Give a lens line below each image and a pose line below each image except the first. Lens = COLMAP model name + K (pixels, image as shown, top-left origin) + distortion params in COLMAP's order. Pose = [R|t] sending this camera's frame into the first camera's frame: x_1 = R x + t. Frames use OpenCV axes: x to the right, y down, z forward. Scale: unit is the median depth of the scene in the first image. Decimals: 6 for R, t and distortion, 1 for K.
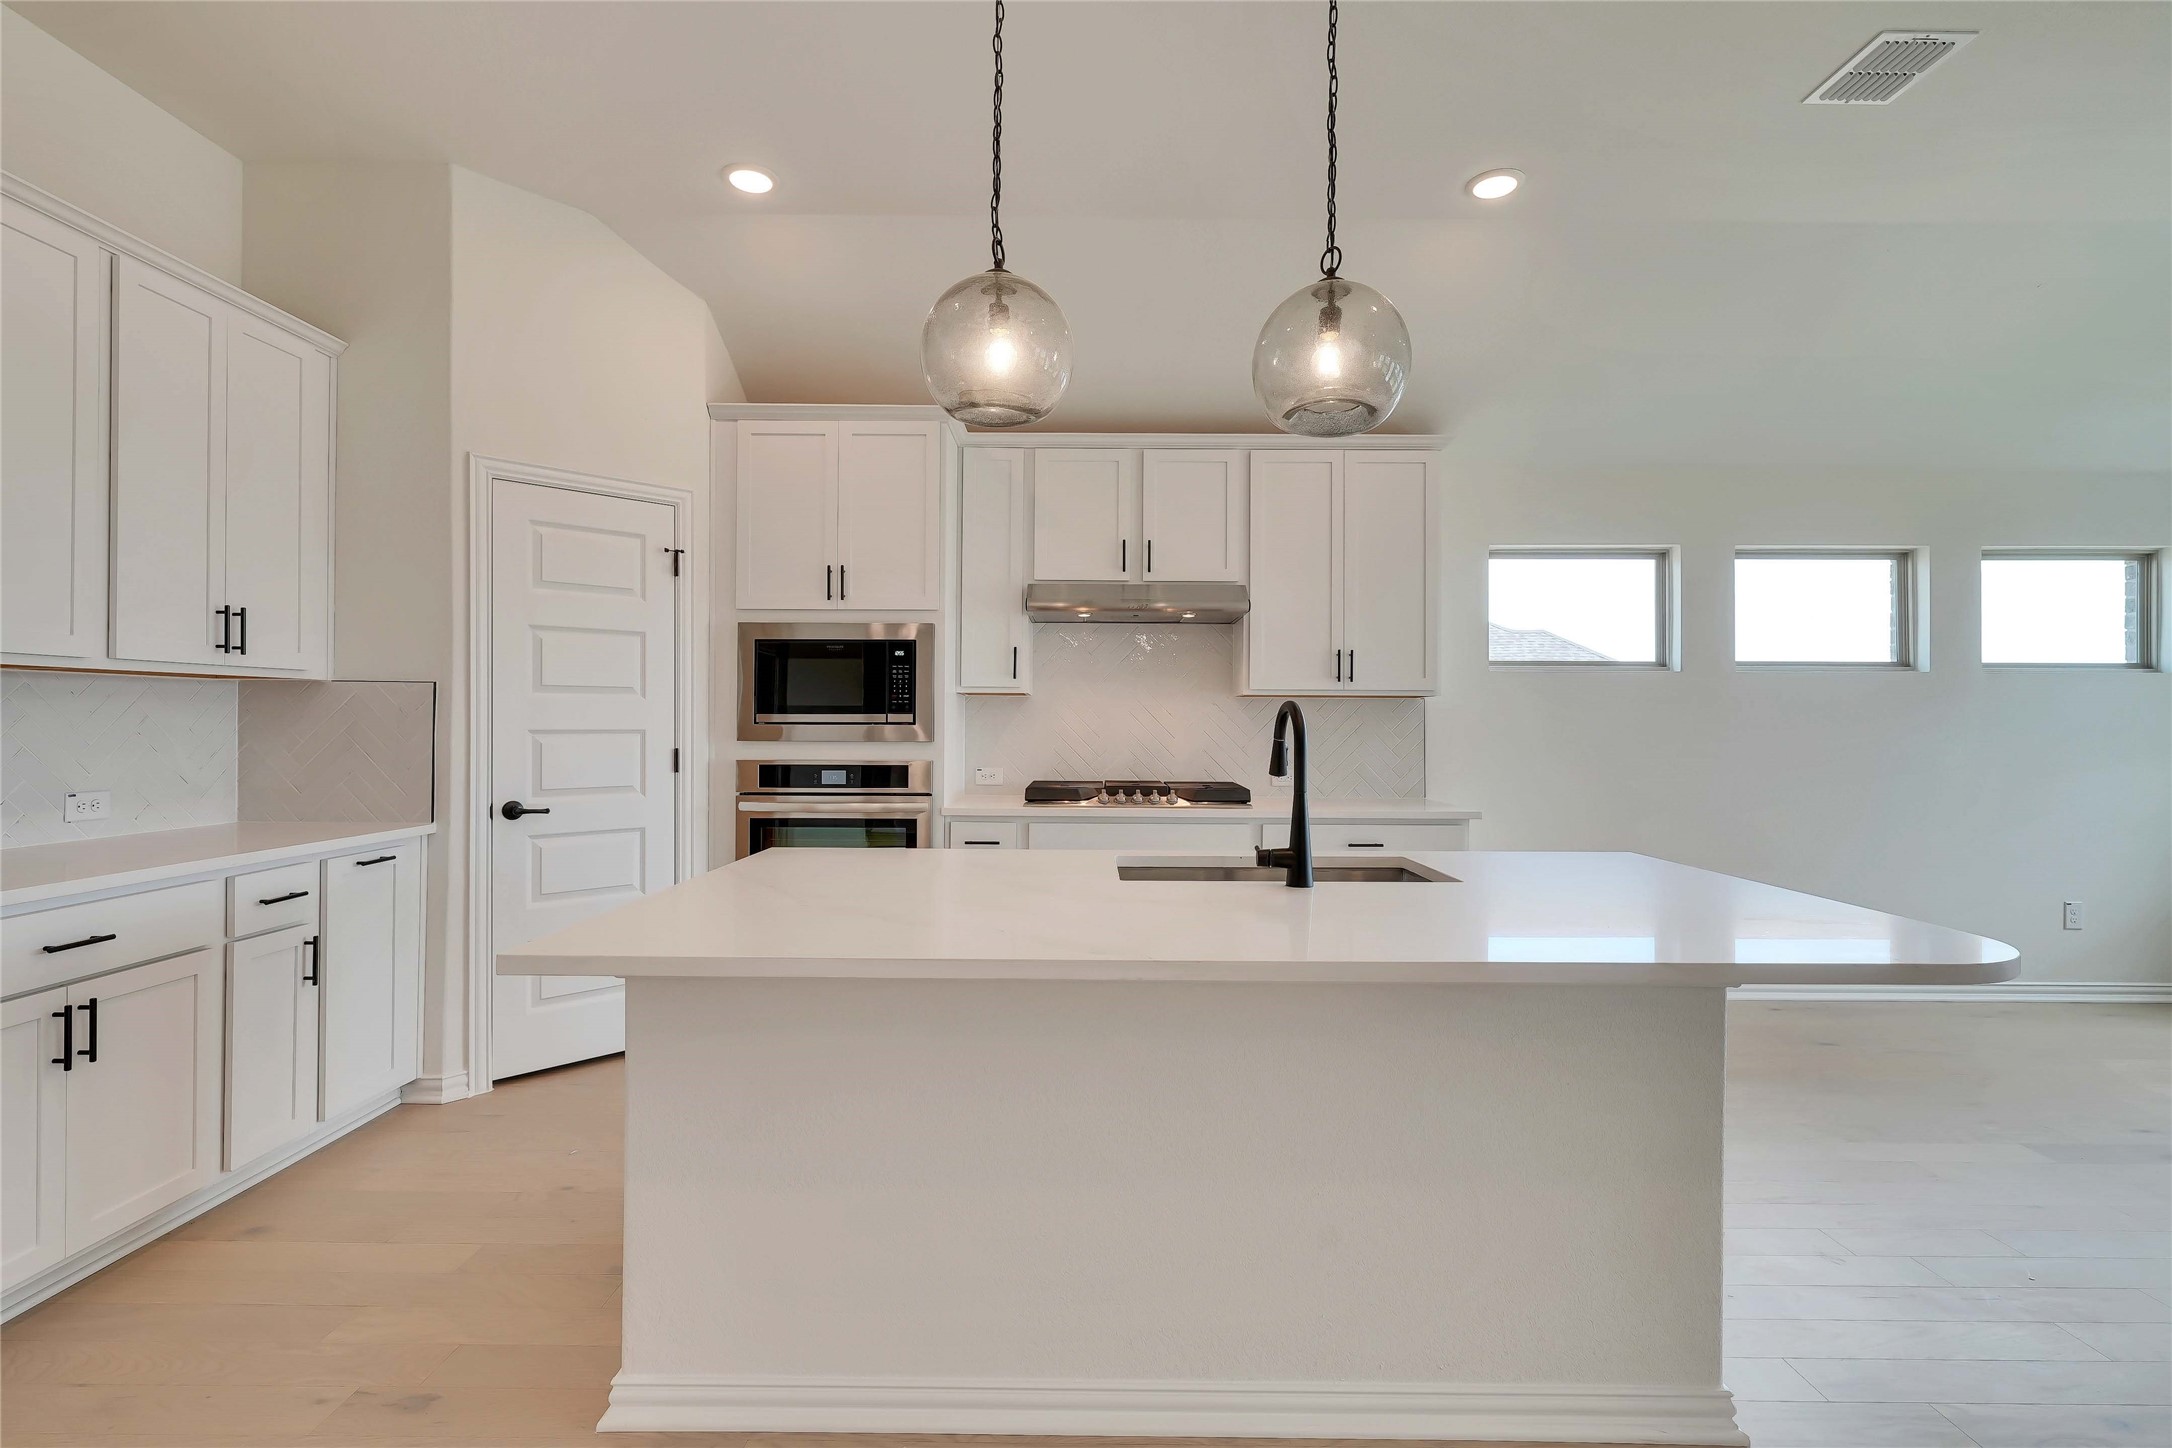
lens RADIAL K [[997.8, 0, 1084.0], [0, 997.8, 715.7], [0, 0, 1]] dist [0.000164, -0.000347]
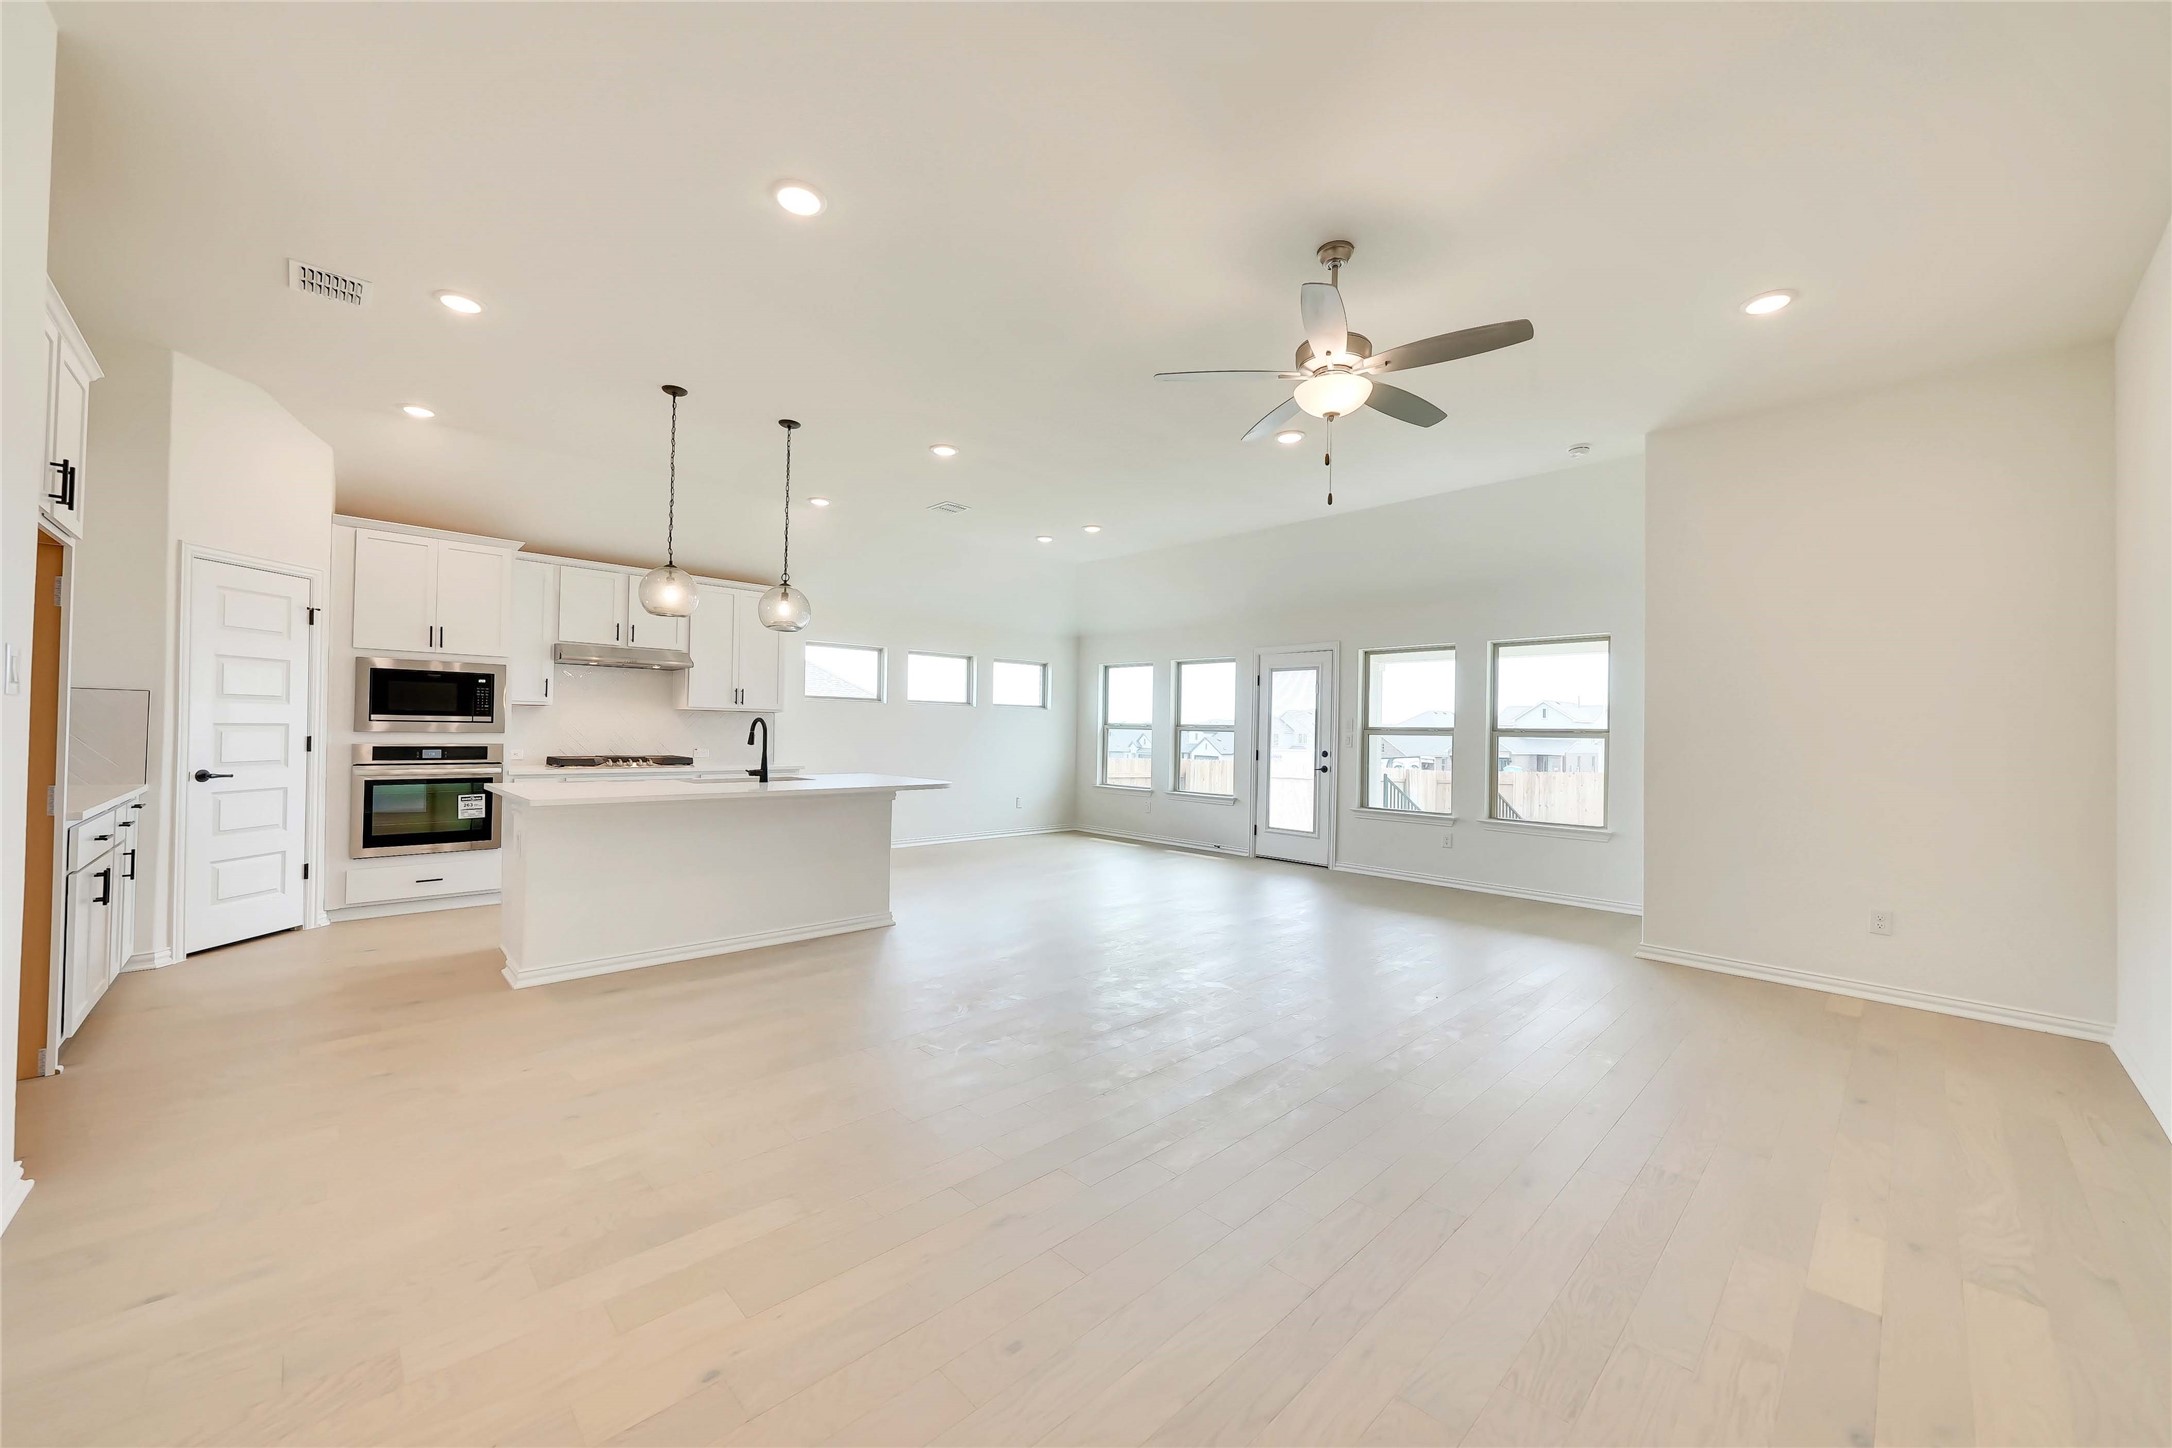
lens RADIAL K [[804.3, 0, 1086.0], [0, 804.3, 724.0], [0, 0, 1]] dist [0.000065, -0.000008]
pose [[0.712968, 0.012962, 0.701076, -0.415927], [-0.018242, 0.999834, 0.000066, -0.007899], [-0.700959, -0.012836, 0.713086, -0.720124]]
